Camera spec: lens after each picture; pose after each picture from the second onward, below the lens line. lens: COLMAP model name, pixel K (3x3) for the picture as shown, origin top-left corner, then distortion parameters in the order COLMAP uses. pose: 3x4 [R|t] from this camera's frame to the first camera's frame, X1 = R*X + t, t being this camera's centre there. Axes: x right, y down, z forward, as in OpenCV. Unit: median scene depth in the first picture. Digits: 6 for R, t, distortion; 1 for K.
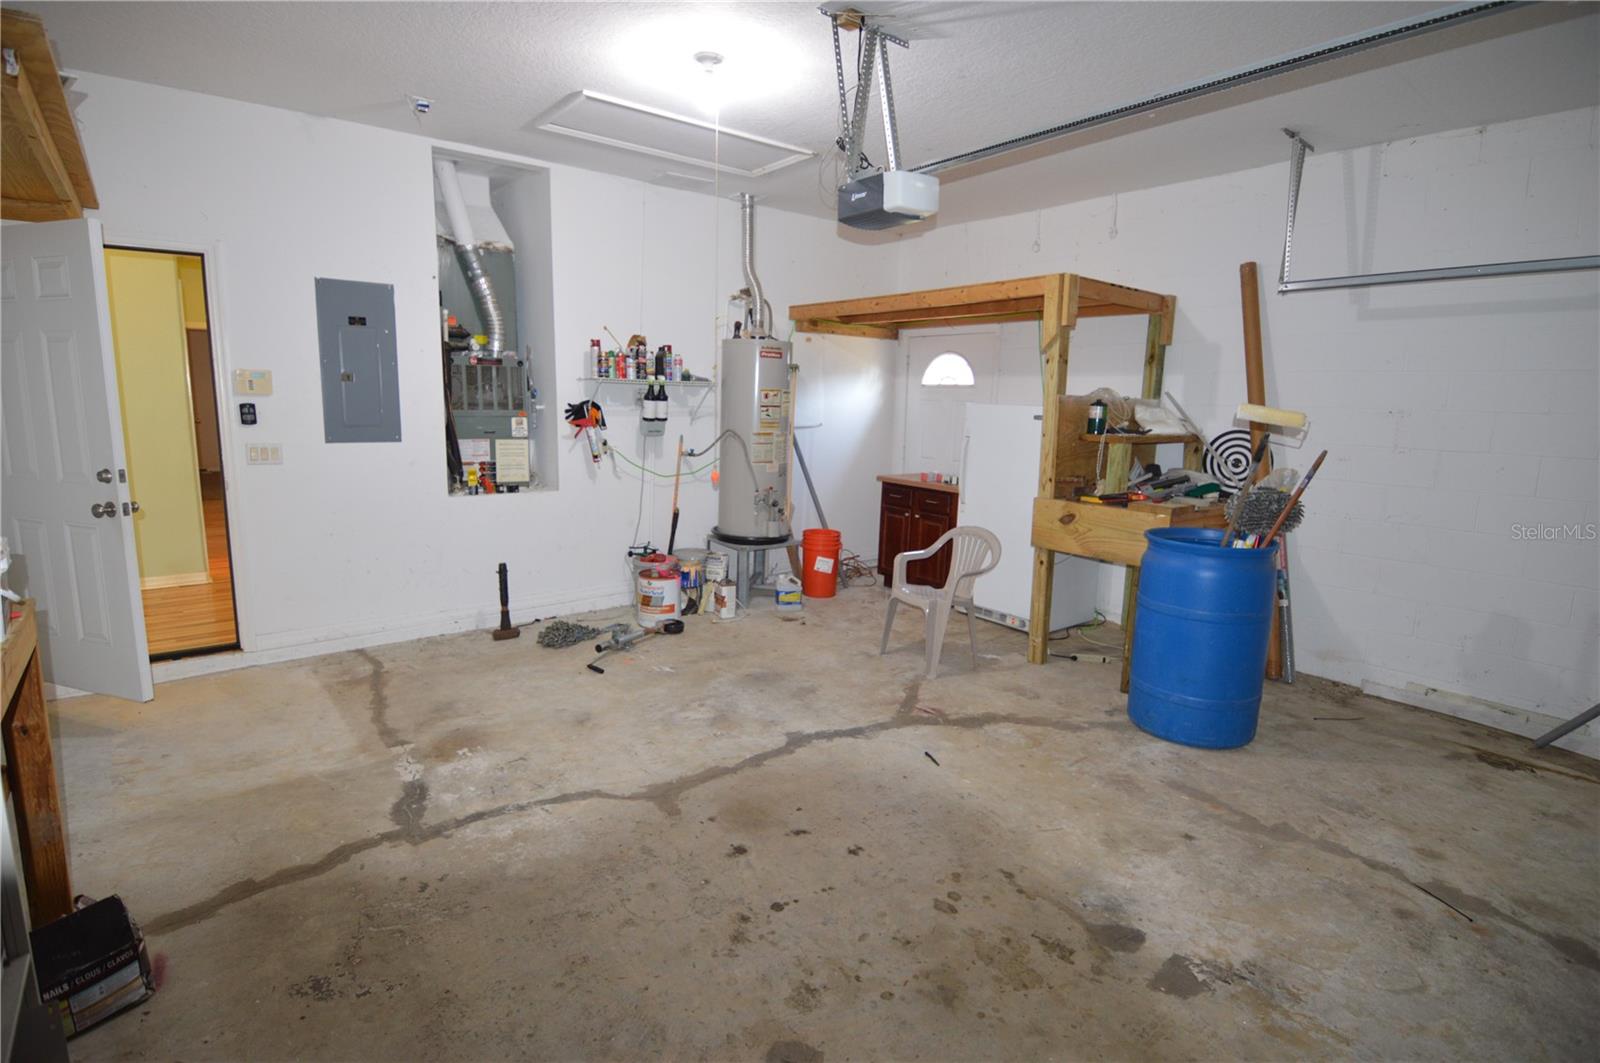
lens RADIAL K [[786.9, 0, 794.1], [0, 786.9, 528.8], [0, 0, 1]] dist [-0.009871, -0.006376]
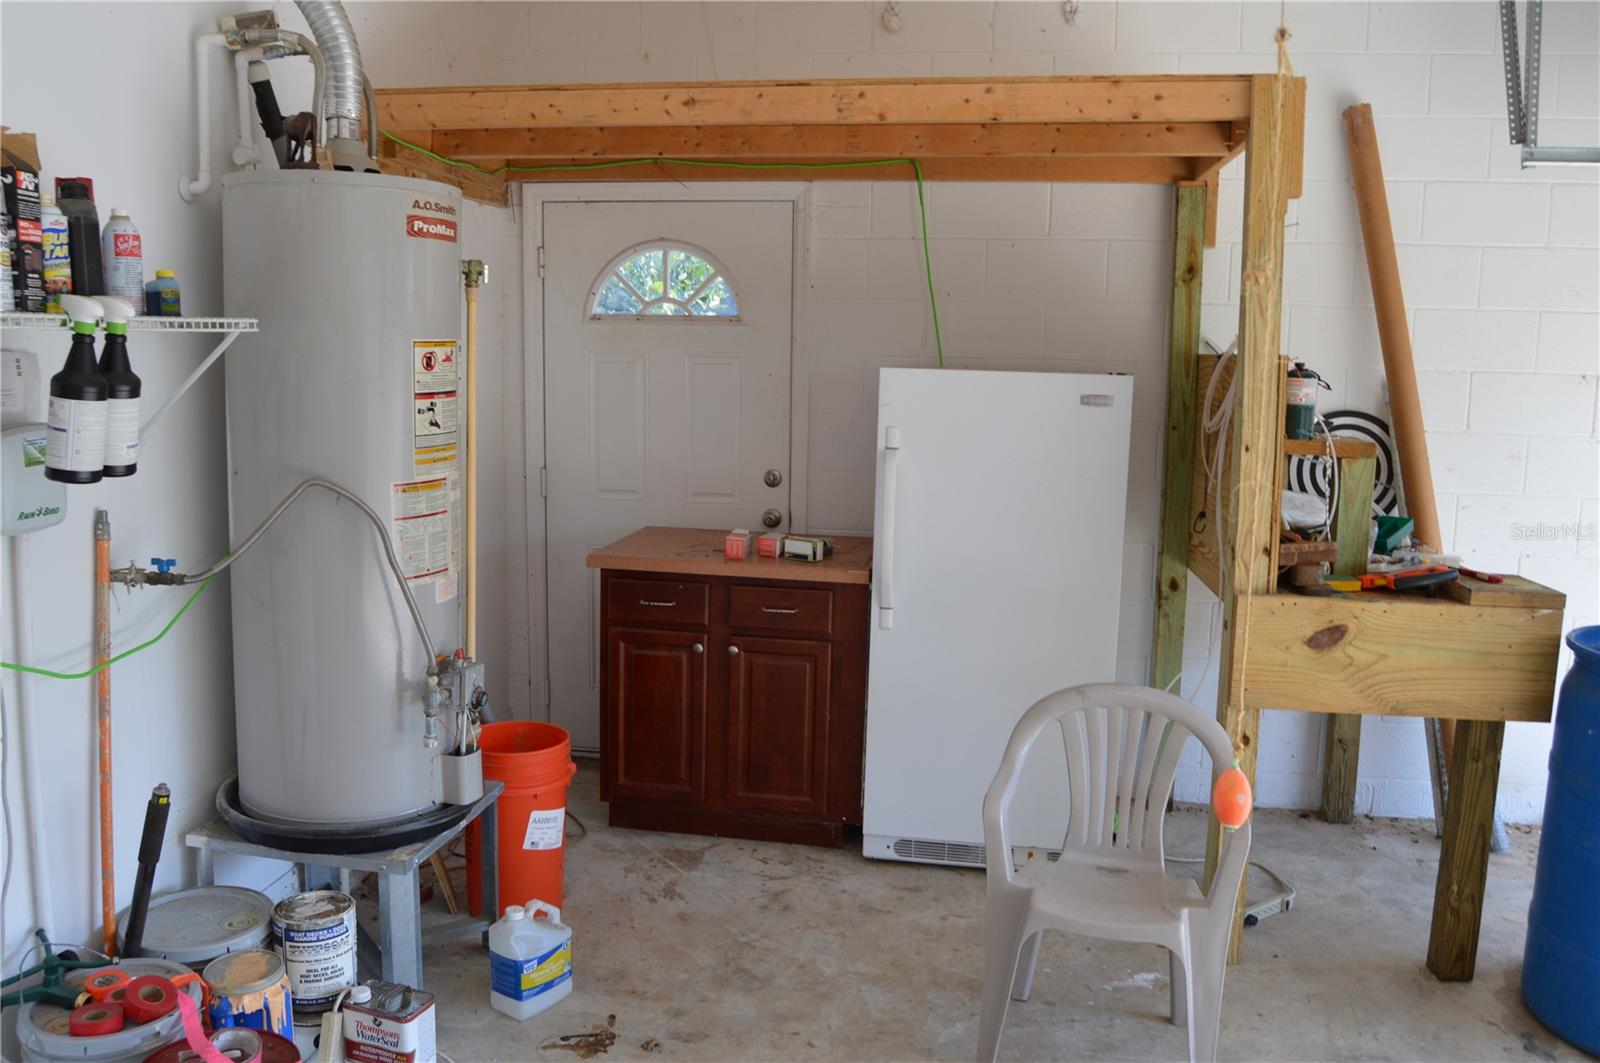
lens RADIAL K [[1268.0, 0, 795.7], [0, 1268.0, 525.3], [0, 0, 1]] dist [-0.101661, 0.041139]
pose [[0.736703, -0.108586, 0.667441, -0.281745], [0.112837, 0.992925, 0.036993, -0.114542], [-0.666736, 0.048059, 0.743743, 0.579238]]
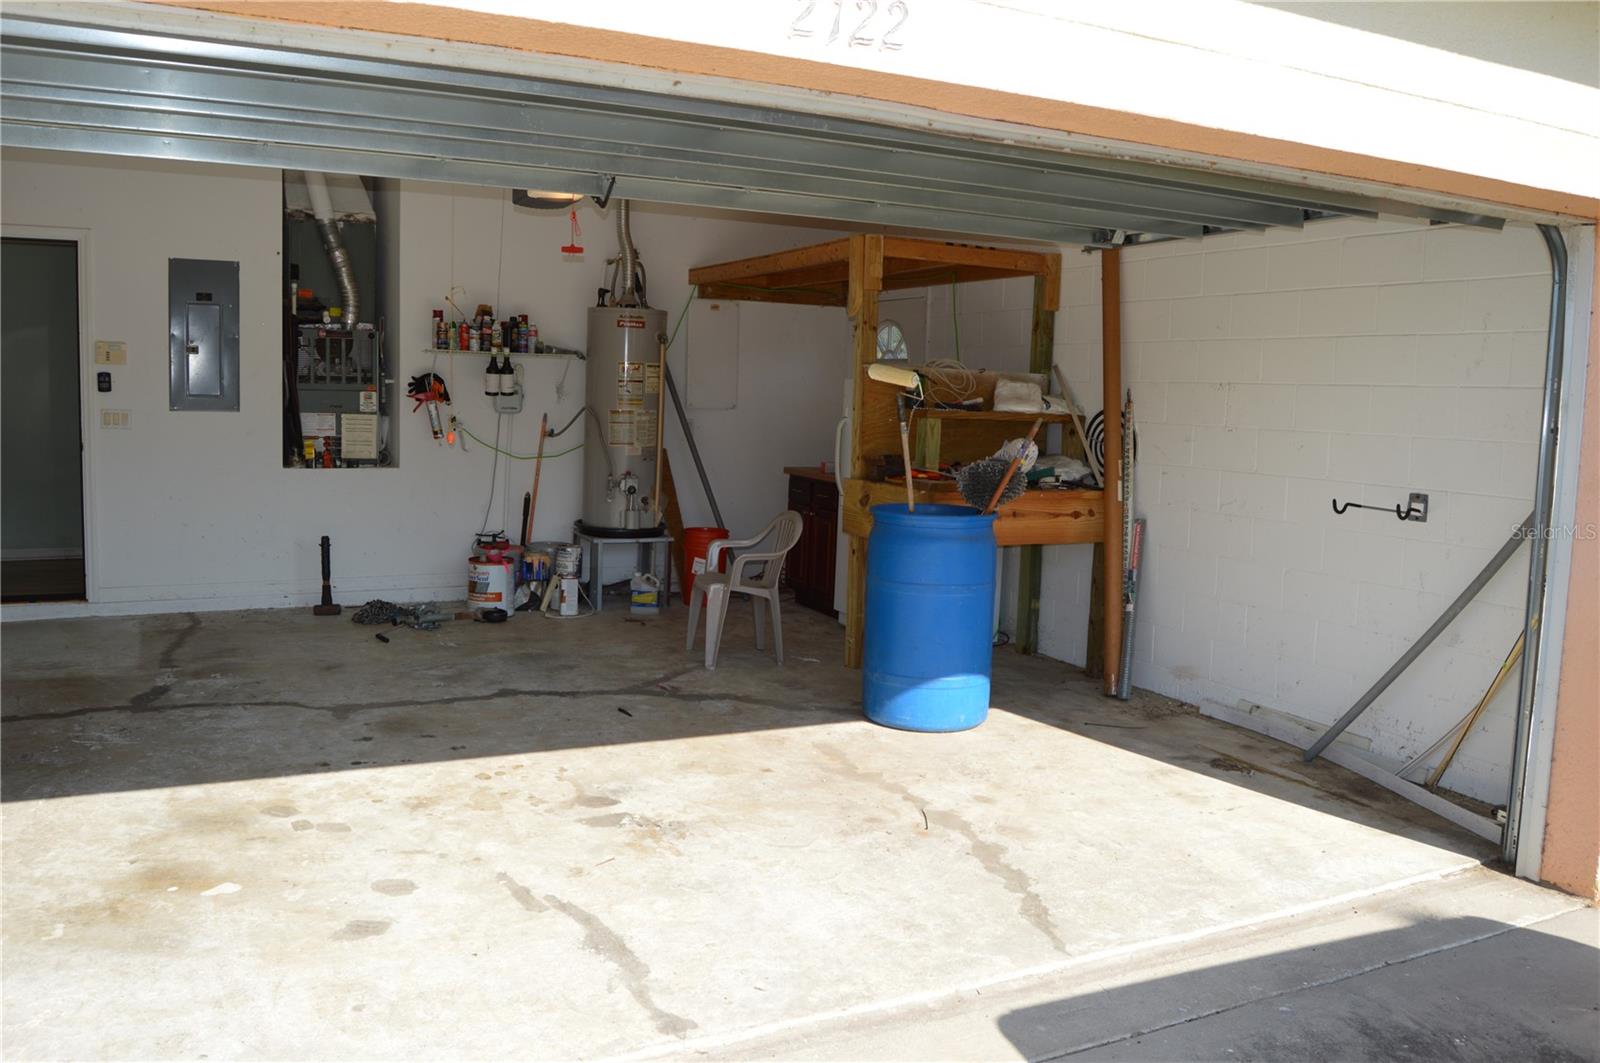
lens RADIAL K [[1268.0, 0, 788.3], [0, 1268.0, 533.1], [0, 0, 1]] dist [-0.101661, 0.041139]
pose [[0.975067, 0.031154, -0.219711, 0.498420], [-0.044576, 0.997413, -0.056400, 0.095091], [0.217386, 0.064787, 0.973933, -0.369662]]
